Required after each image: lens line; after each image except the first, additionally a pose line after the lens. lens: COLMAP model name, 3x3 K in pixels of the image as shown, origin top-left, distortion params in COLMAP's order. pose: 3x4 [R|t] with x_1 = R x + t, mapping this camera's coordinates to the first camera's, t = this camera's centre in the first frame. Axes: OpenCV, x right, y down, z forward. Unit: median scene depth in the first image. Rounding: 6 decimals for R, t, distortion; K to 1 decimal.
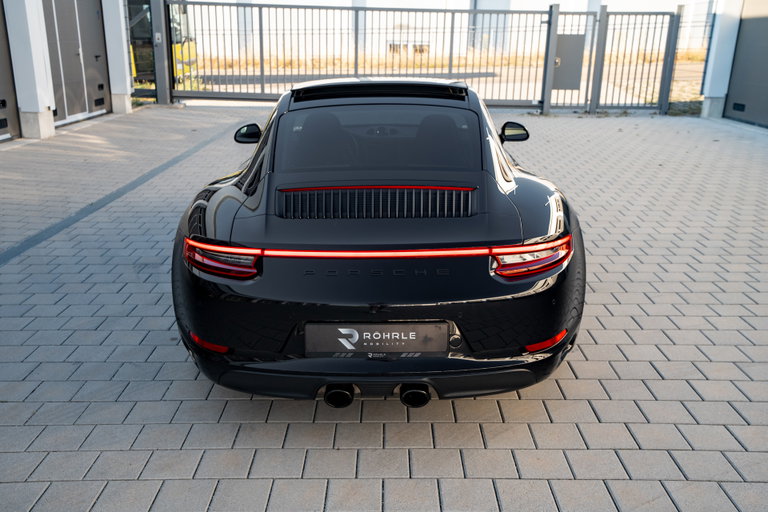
lens RADIAL K [[729.1, 0, 383.2], [0, 729.1, 256.9], [0, 0, 1]] dist [0.085450, 0.000000]
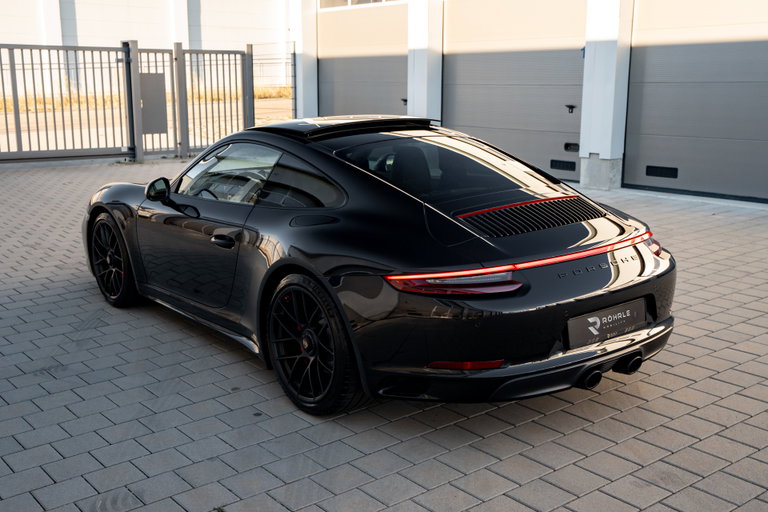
lens RADIAL K [[860.0, 0, 383.1], [0, 860.0, 251.5], [0, 0, 1]] dist [0.084216, 0.000000]
pose [[0.793755, -0.147666, 0.590040, -0.177689], [0.199948, 0.979516, -0.023843, -0.006120], [-0.574433, 0.136903, 0.807022, 0.010692]]
